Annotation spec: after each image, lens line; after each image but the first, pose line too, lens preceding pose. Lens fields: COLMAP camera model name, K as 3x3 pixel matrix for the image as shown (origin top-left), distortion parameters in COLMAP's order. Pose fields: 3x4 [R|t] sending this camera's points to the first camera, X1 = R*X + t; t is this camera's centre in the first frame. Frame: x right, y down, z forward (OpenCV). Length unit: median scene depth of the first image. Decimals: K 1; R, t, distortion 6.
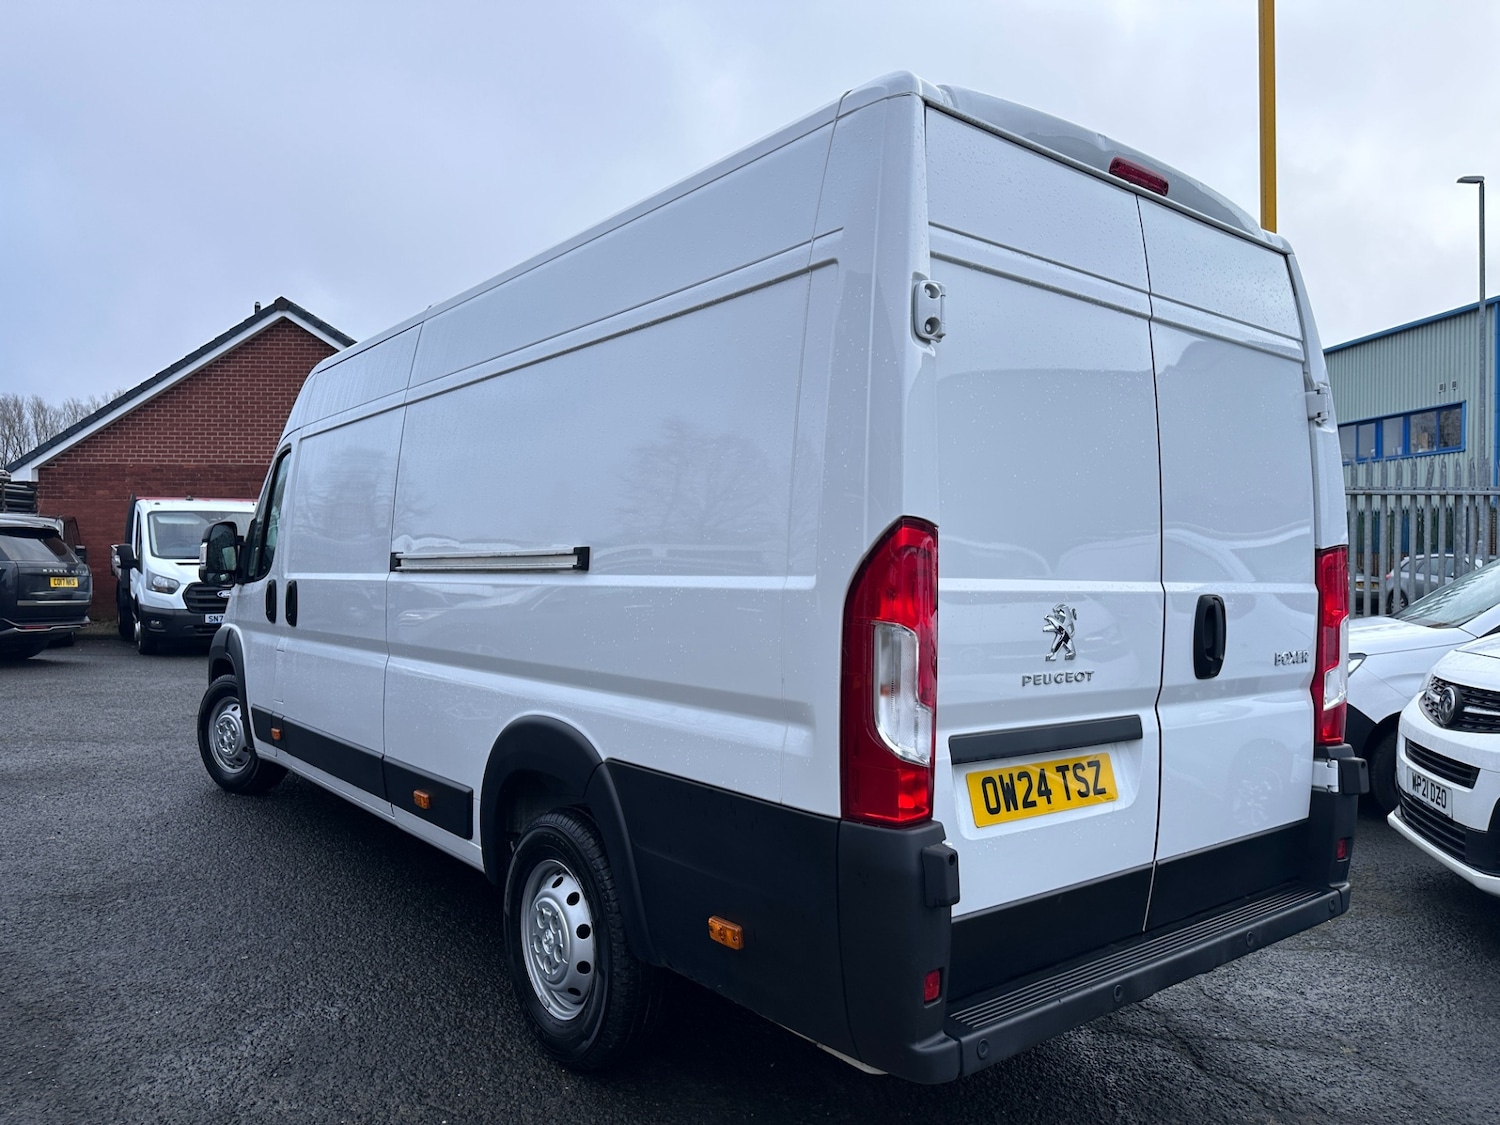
lens RADIAL K [[1053.6, 0, 753.8], [0, 1053.6, 562.0], [0, 0, 1]] dist [0.031033, -0.038799]
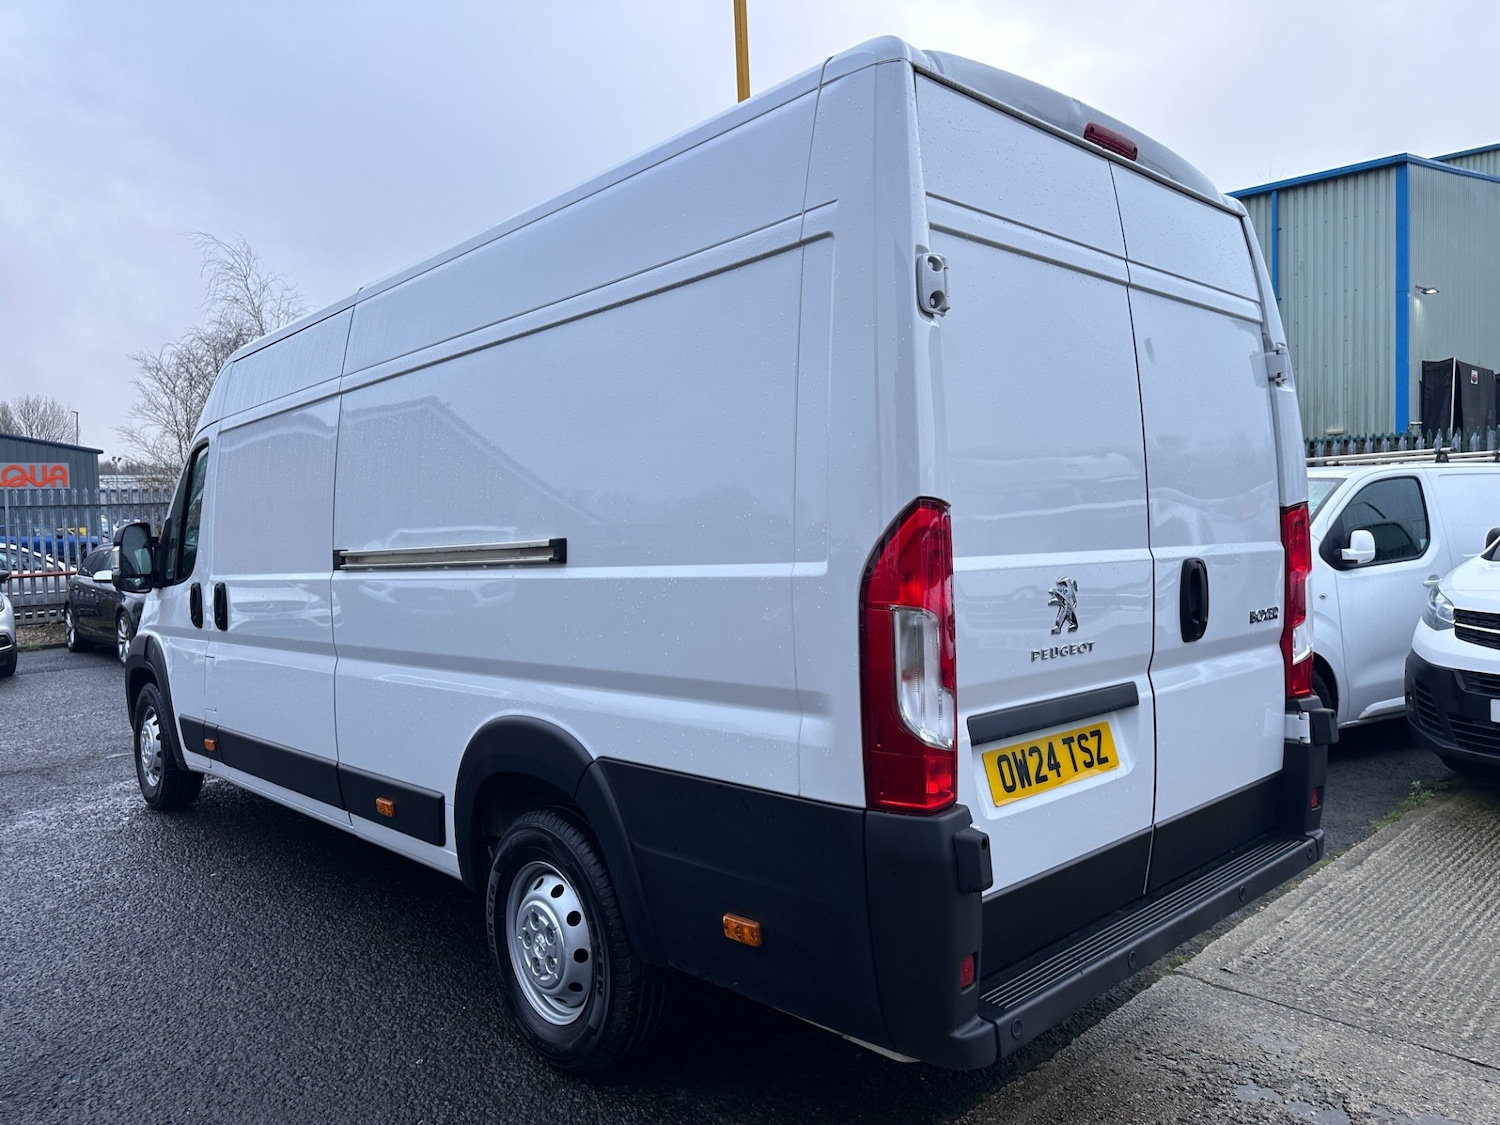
lens RADIAL K [[1053.6, 0, 754.8], [0, 1053.6, 555.7], [0, 0, 1]] dist [0.031033, -0.038799]
pose [[0.995394, -0.046655, 0.083754, -0.068861], [0.044810, 0.998712, 0.023781, -0.014092], [-0.084756, -0.019918, 0.996203, 0.029717]]
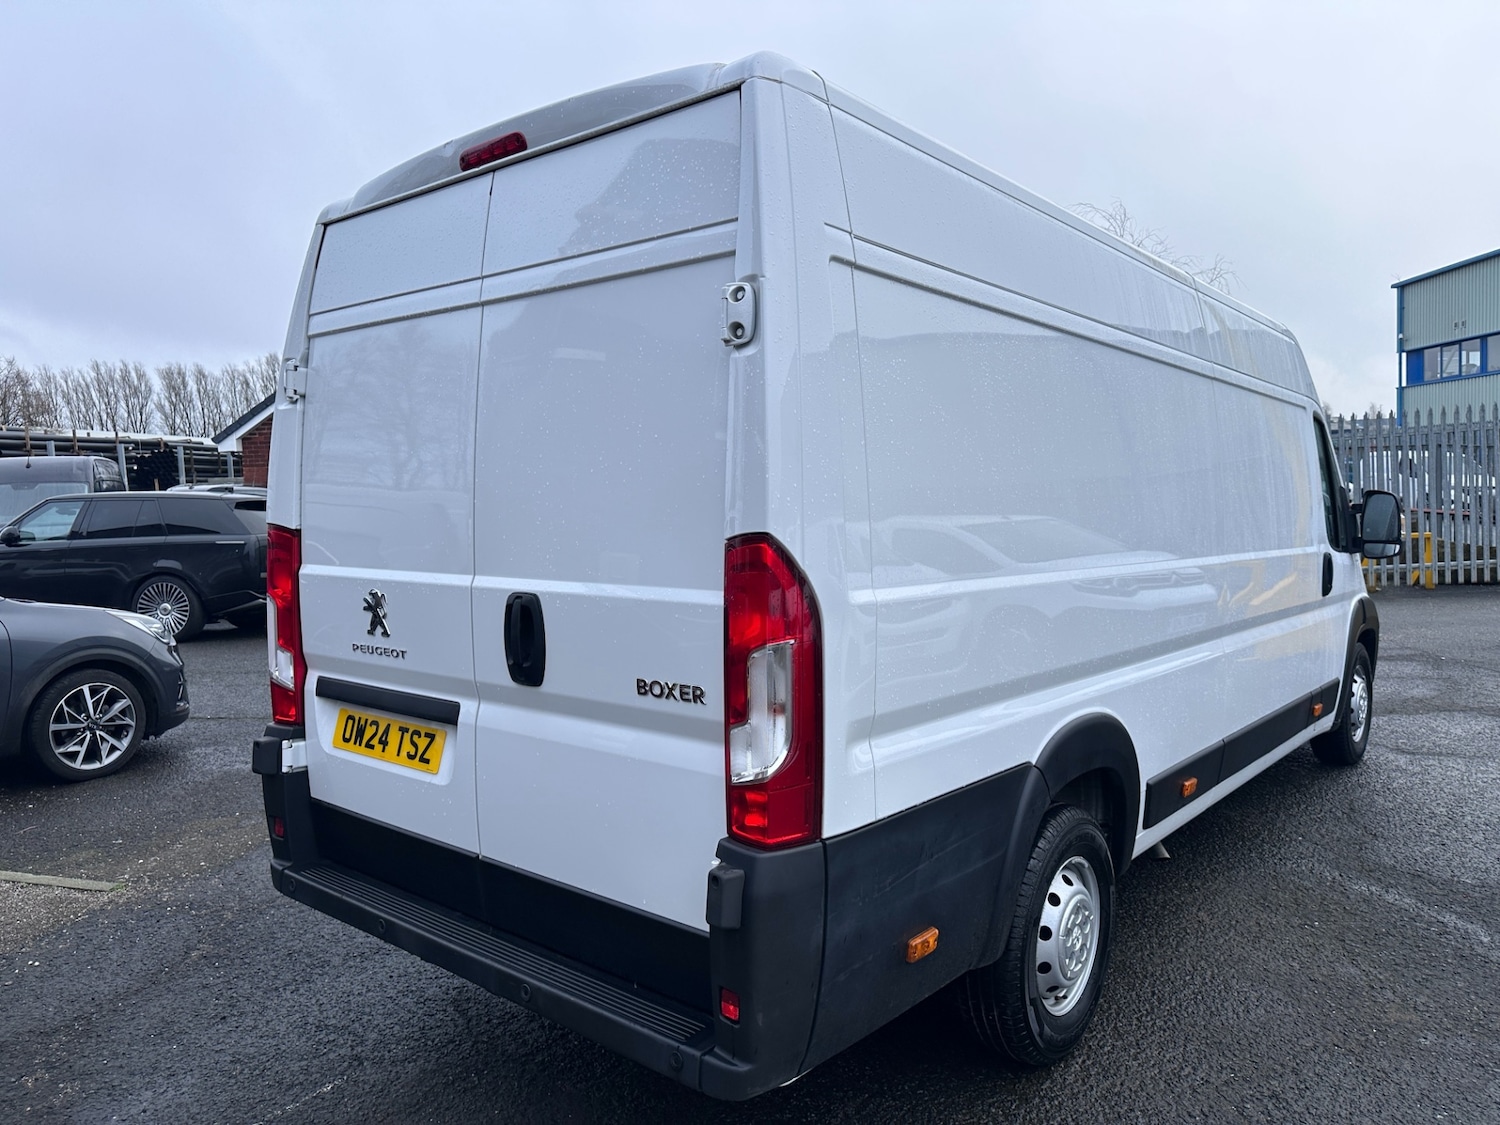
lens RADIAL K [[1053.6, 0, 752.7], [0, 1053.6, 562.5], [0, 0, 1]] dist [0.031033, -0.038799]
pose [[0.212817, 0.032180, -0.976562, 1.335692], [0.019872, 0.999108, 0.037254, -0.023415], [0.976890, -0.027334, 0.211987, 0.998464]]
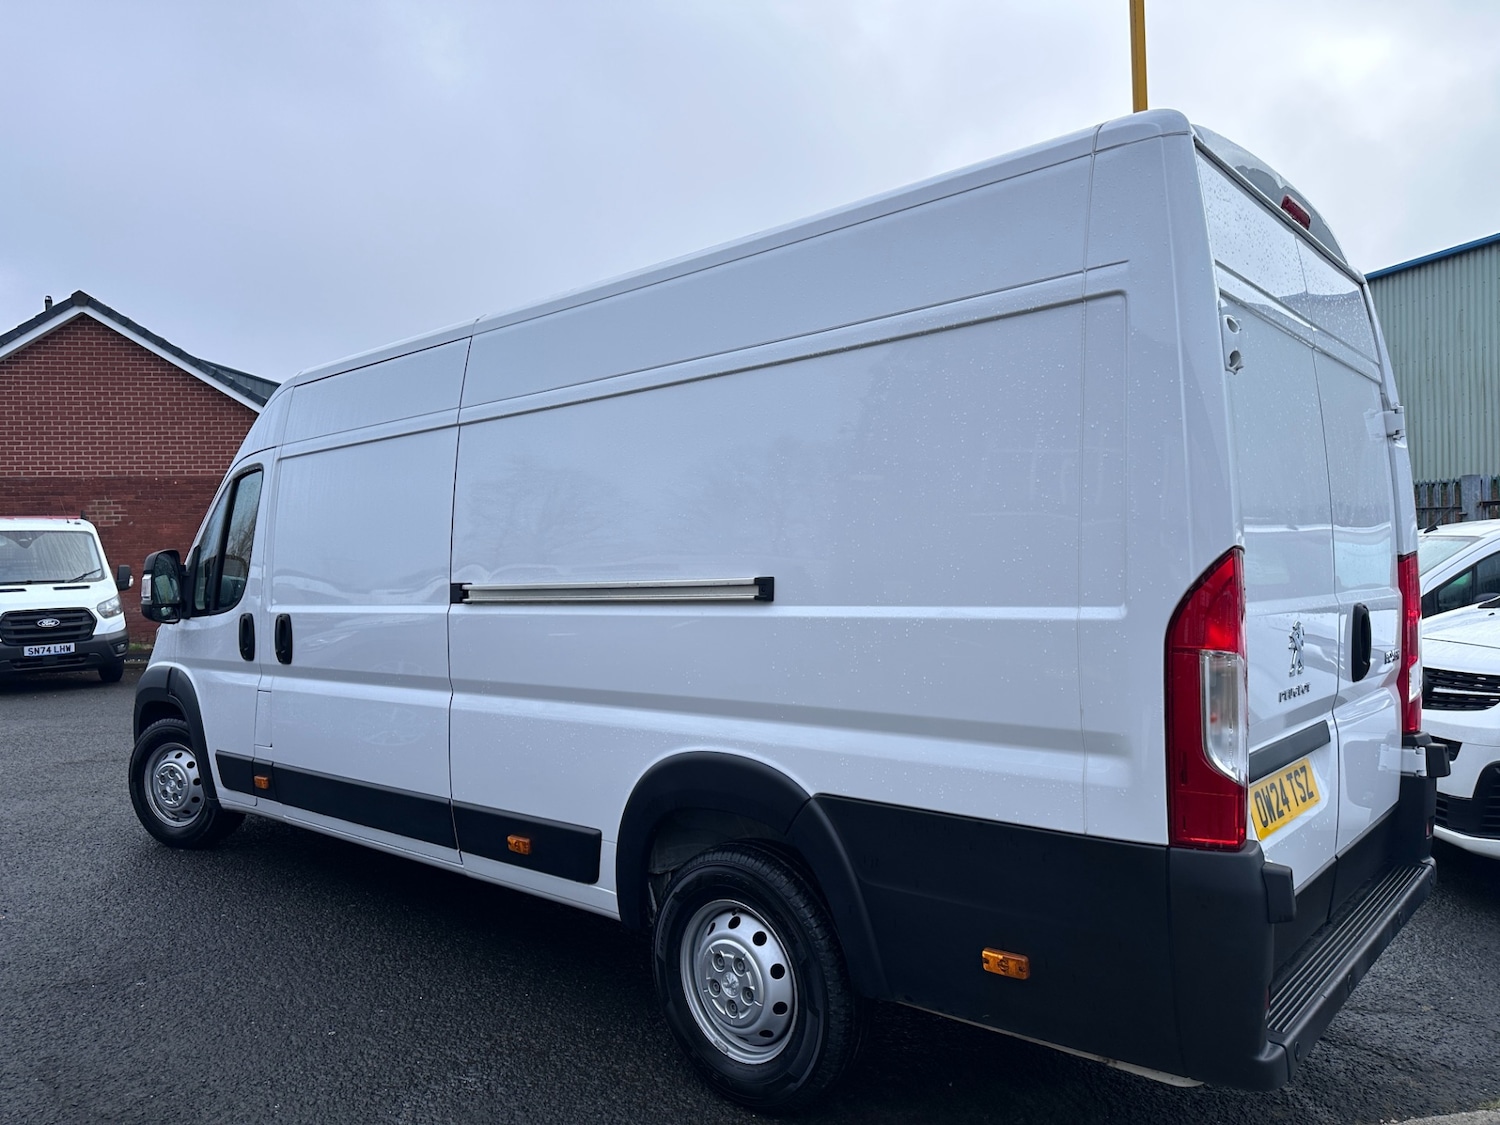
lens RADIAL K [[1053.6, 0, 738.0], [0, 1053.6, 568.3], [0, 0, 1]] dist [0.031033, -0.038799]
pose [[0.983526, -0.031855, 0.177938, -0.377564], [0.030531, 0.999482, 0.010176, -0.034685], [-0.178170, -0.004576, 0.983989, 0.052735]]
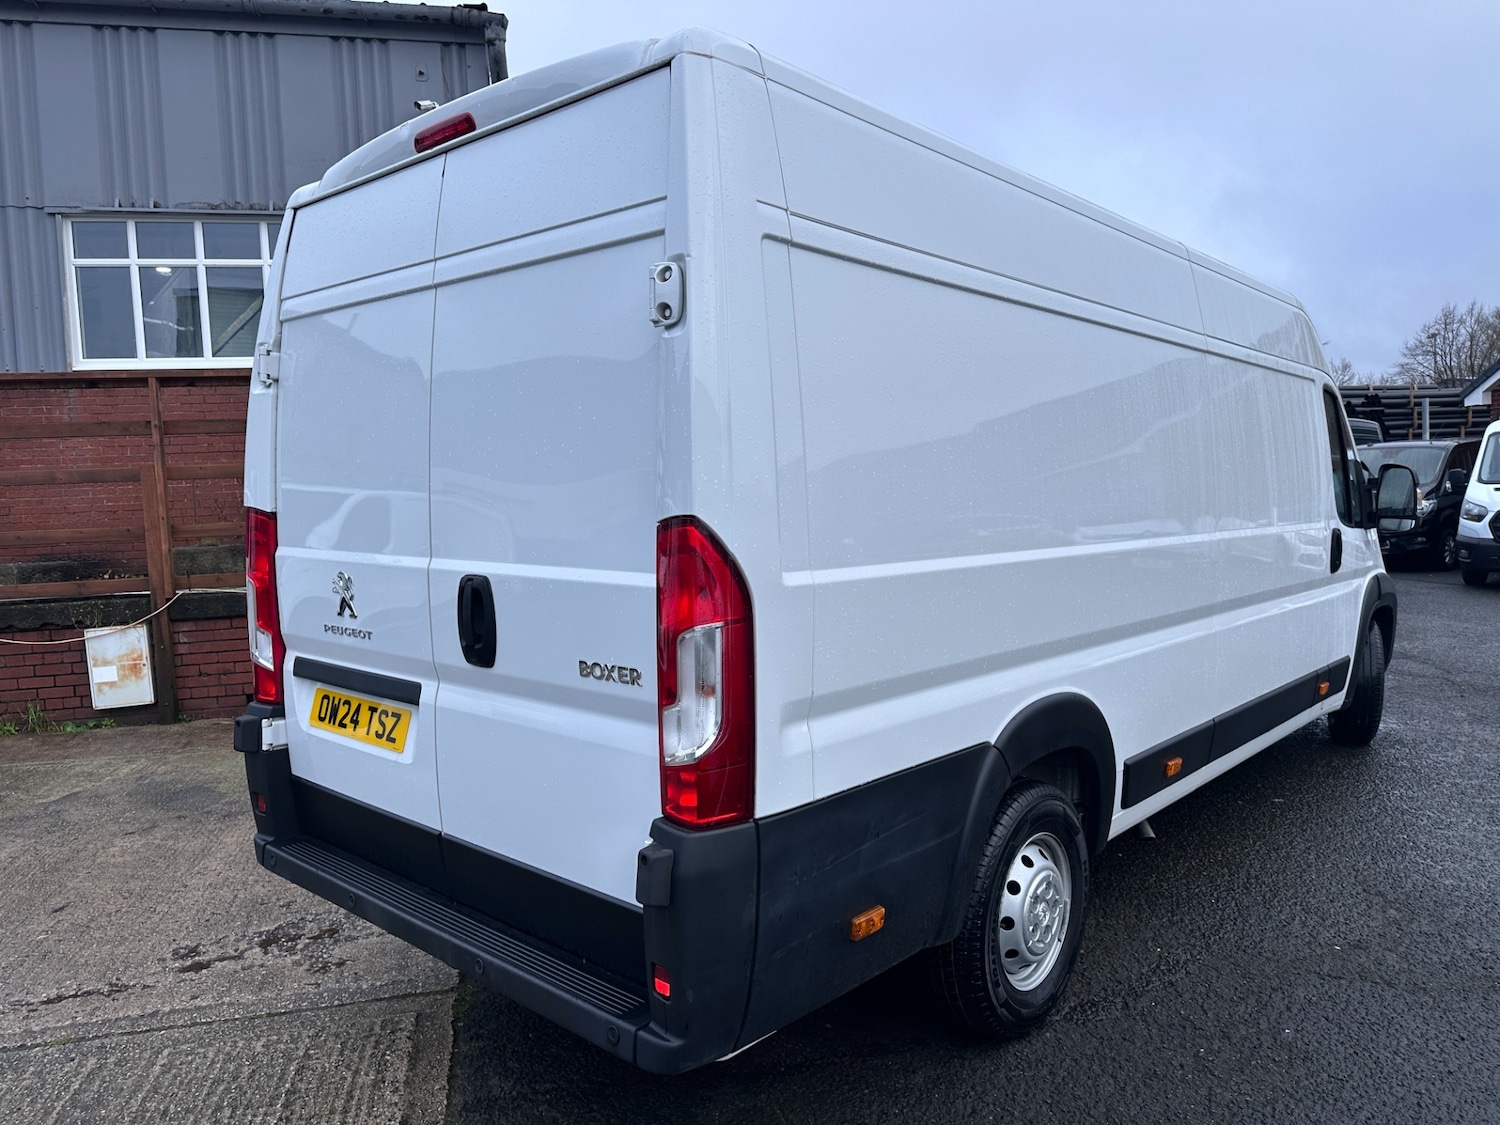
lens RADIAL K [[1053.6, 0, 753.4], [0, 1053.6, 570.6], [0, 0, 1]] dist [0.031033, -0.038799]
pose [[0.177351, 0.060045, -0.982314, 1.350135], [0.025885, 0.997507, 0.065647, -0.025020], [0.983807, -0.037069, 0.175355, 1.072832]]
